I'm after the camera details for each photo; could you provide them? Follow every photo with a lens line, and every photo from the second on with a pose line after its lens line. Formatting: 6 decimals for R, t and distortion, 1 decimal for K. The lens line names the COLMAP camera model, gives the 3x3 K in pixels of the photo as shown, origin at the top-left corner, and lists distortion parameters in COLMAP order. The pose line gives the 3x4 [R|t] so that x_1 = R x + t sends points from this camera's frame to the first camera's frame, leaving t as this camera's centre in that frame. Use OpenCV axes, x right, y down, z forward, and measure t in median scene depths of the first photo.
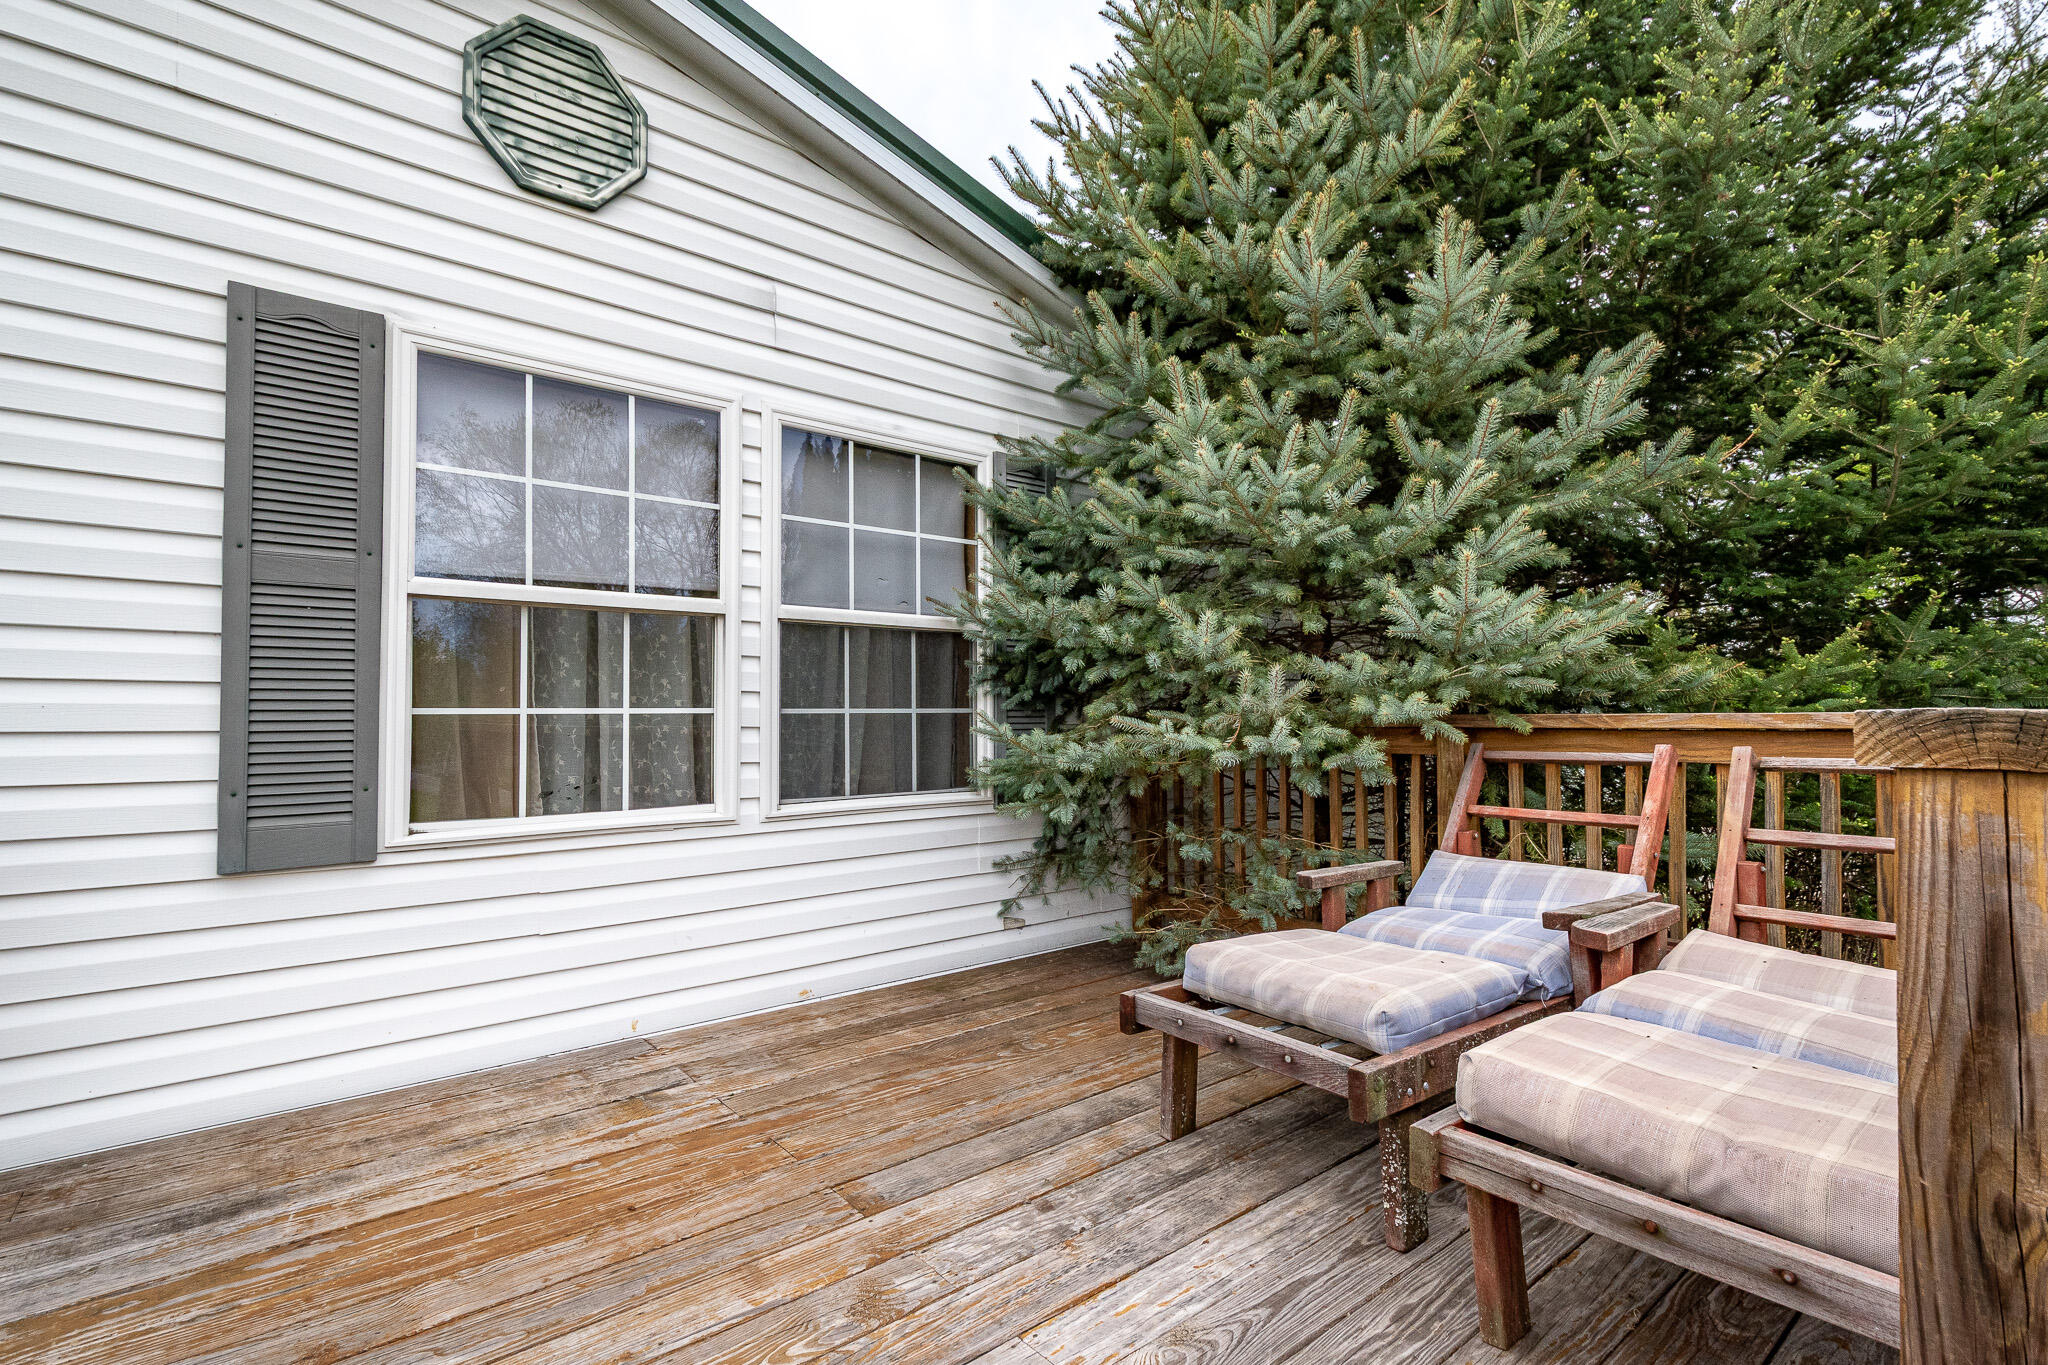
lens RADIAL K [[937.3, 0, 1026.6], [0, 937.3, 691.3], [0, 0, 1]] dist [0.011558, -0.003505]
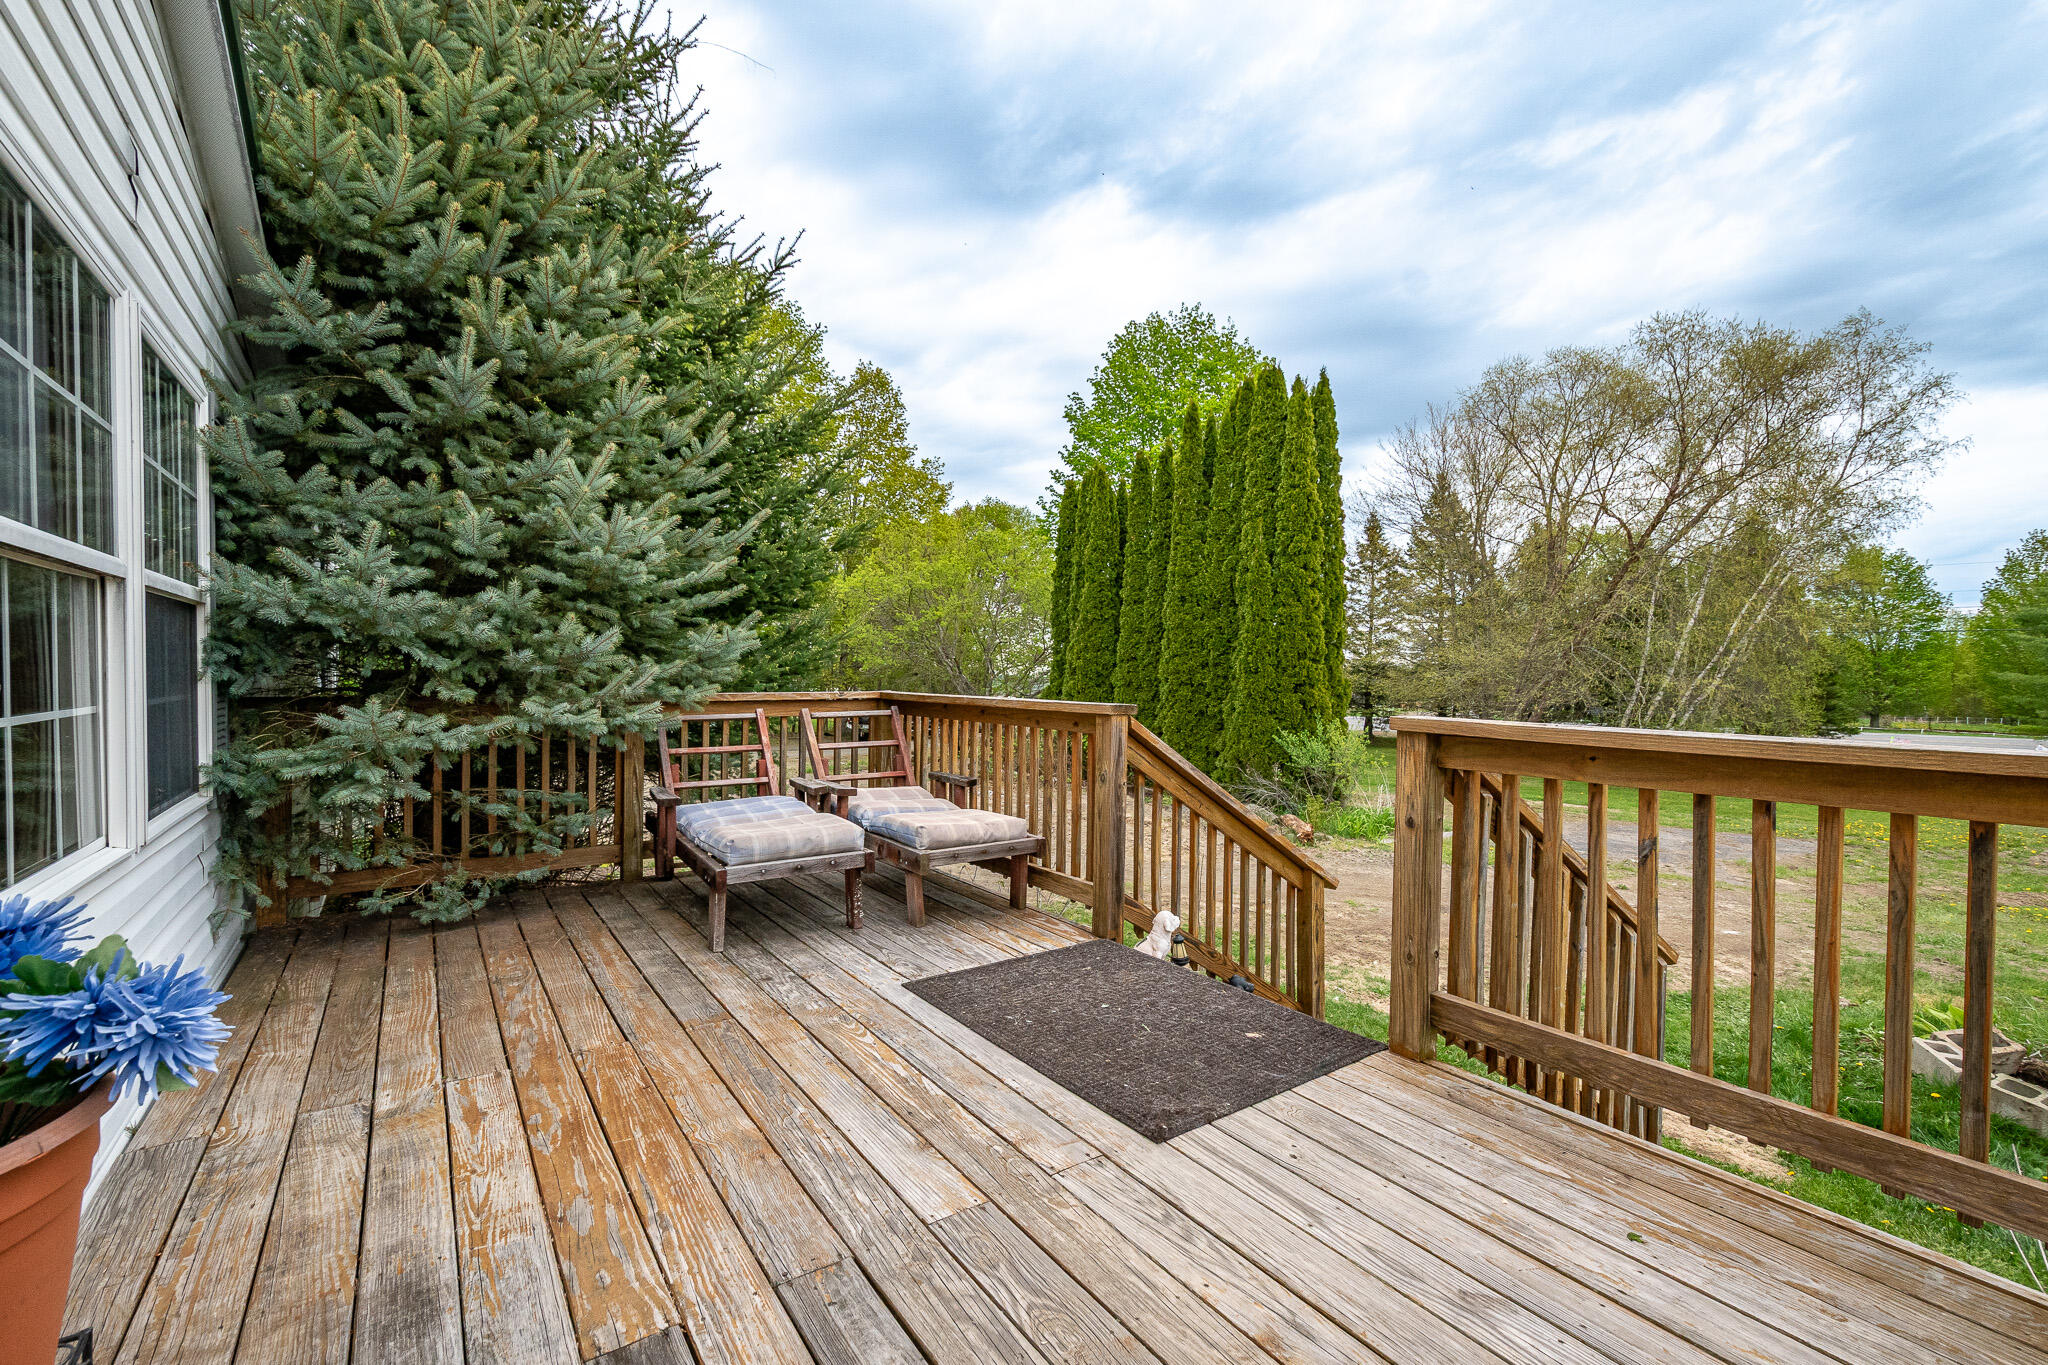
lens RADIAL K [[893.1, 0, 1033.6], [0, 893.1, 690.4], [0, 0, 1]] dist [0.010948, -0.001095]
pose [[0.075520, -0.016205, 0.997013, -1.219122], [-0.037850, 0.999101, 0.019106, -0.042760], [-0.996426, -0.039180, 0.074838, 0.283663]]
